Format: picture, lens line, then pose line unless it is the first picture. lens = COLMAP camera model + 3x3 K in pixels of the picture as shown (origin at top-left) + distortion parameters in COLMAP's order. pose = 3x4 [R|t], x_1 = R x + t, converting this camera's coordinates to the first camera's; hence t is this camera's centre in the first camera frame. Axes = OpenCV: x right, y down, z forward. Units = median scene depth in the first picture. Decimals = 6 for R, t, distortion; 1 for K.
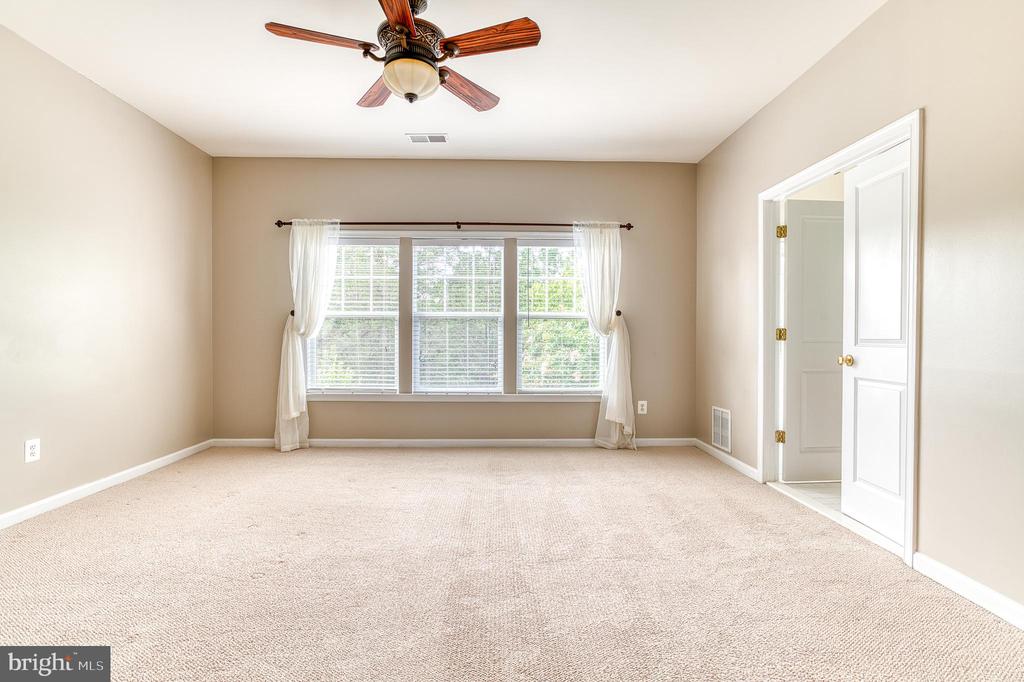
lens RADIAL K [[490.5, 0, 512.0], [0, 490.5, 341.0], [0, 0, 1]] dist [-0.050186, 0.027422]
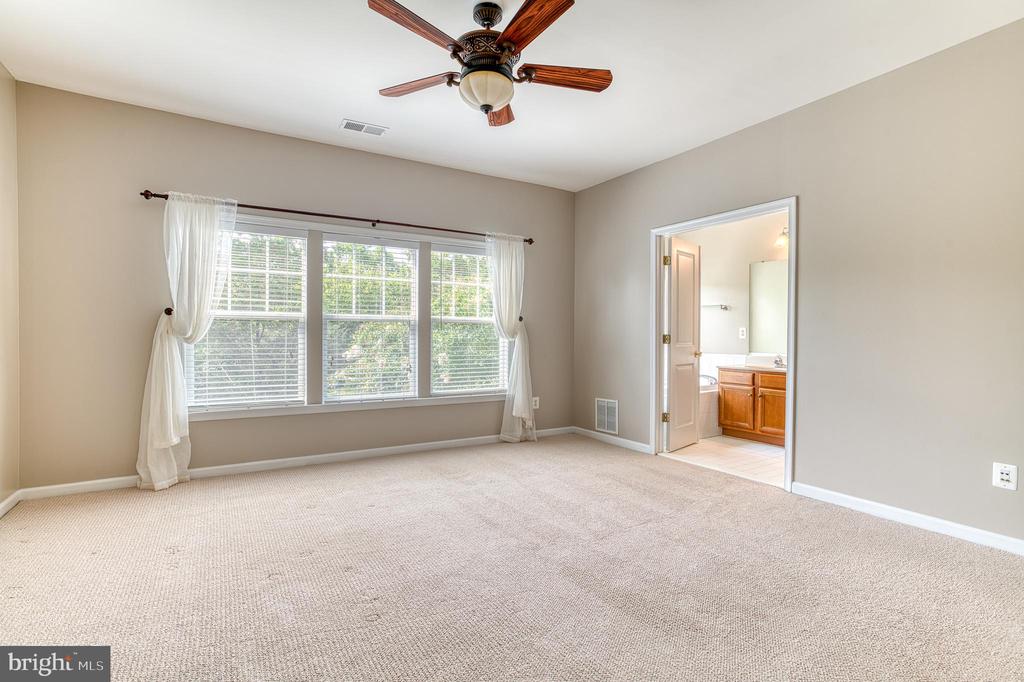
lens RADIAL K [[490.5, 0, 512.0], [0, 490.5, 341.0], [0, 0, 1]] dist [-0.050186, 0.027422]
pose [[0.867098, -0.004168, 0.498121, -0.355614], [0.002201, 0.999987, 0.004536, -0.012170], [-0.498133, -0.002837, 0.867096, 0.050161]]
